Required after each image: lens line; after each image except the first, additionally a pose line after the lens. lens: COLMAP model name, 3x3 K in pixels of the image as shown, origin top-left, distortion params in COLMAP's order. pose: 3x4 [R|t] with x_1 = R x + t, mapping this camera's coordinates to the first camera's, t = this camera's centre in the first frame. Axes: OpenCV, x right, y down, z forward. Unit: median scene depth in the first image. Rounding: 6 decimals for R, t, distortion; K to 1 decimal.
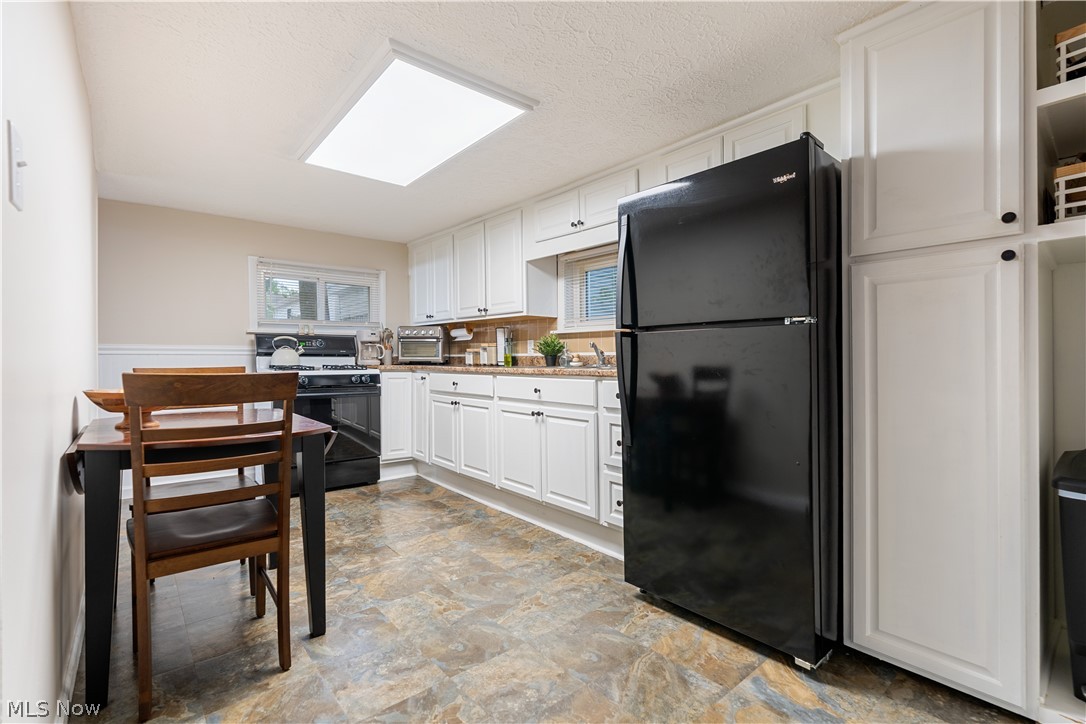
lens RADIAL K [[486.5, 0, 542.5], [0, 486.5, 359.7], [0, 0, 1]] dist [-0.000636, -0.000092]
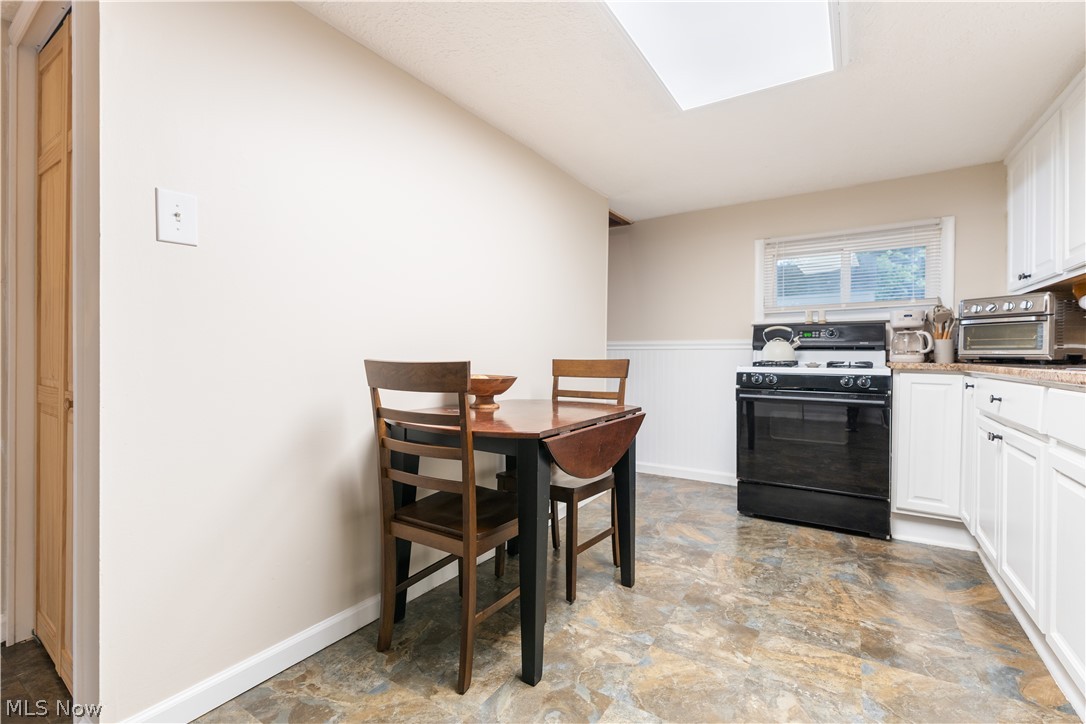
lens RADIAL K [[486.5, 0, 542.5], [0, 486.5, 359.2], [0, 0, 1]] dist [-0.000636, -0.000092]
pose [[0.299416, 0.006573, -0.954100, 0.151762], [-0.004825, 0.999974, 0.005375, 0.005939], [0.954111, 0.002994, 0.299440, 0.354176]]
